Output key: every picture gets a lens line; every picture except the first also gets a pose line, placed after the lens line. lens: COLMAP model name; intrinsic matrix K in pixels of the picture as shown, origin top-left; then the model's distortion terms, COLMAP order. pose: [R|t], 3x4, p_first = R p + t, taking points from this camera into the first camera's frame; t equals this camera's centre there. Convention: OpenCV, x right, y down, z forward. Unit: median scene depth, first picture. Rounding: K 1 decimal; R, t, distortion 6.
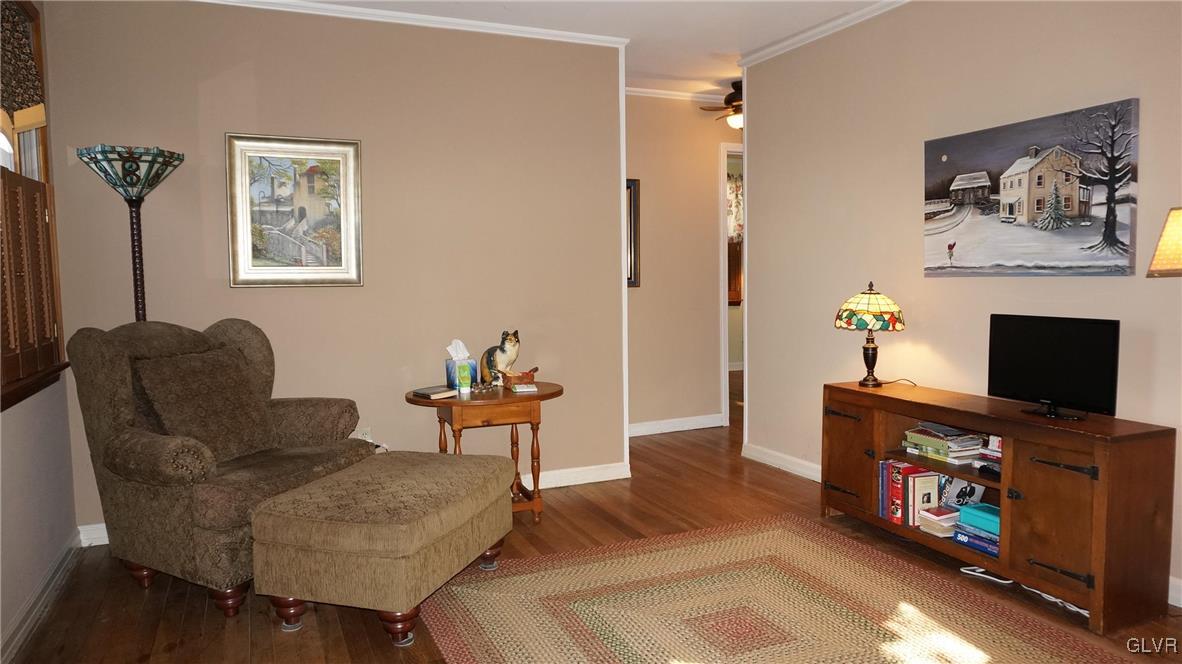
lens RADIAL K [[787.8, 0, 587.2], [0, 787.8, 327.8], [0, 0, 1]] dist [-0.028974, 0.013875]
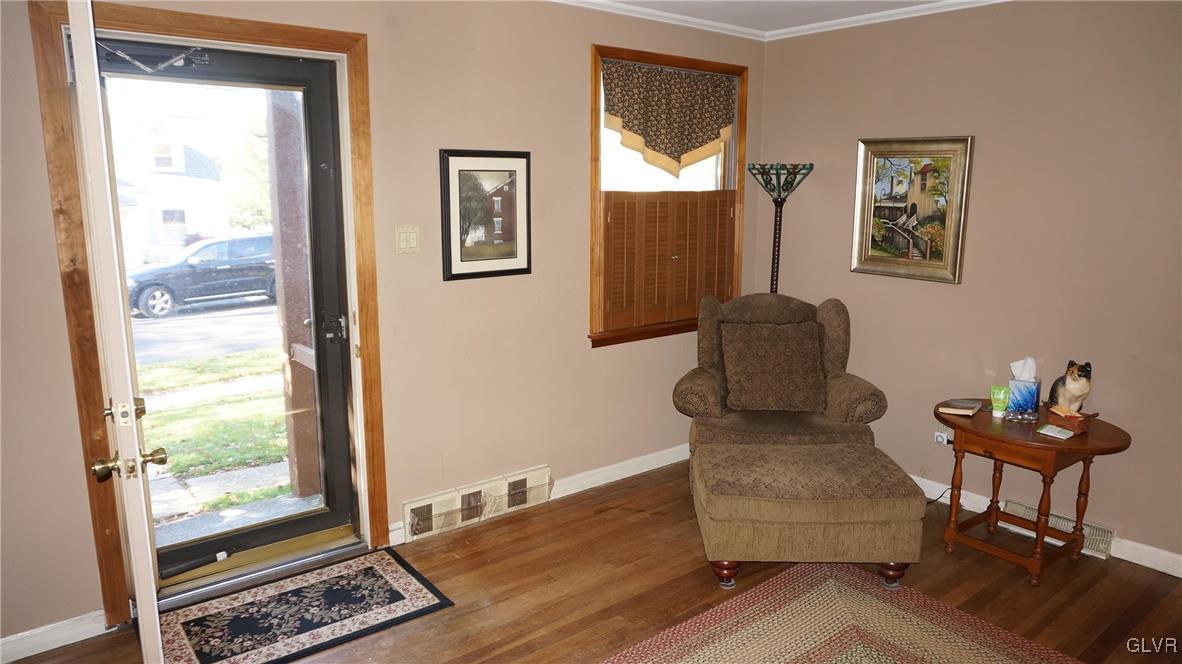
lens RADIAL K [[787.8, 0, 588.9], [0, 787.8, 331.9], [0, 0, 1]] dist [-0.028974, 0.013875]
pose [[0.264155, 0.189402, -0.945700, 0.561704], [-0.076476, 0.981554, 0.175222, -0.137929], [0.961444, 0.026038, 0.273767, 0.298737]]
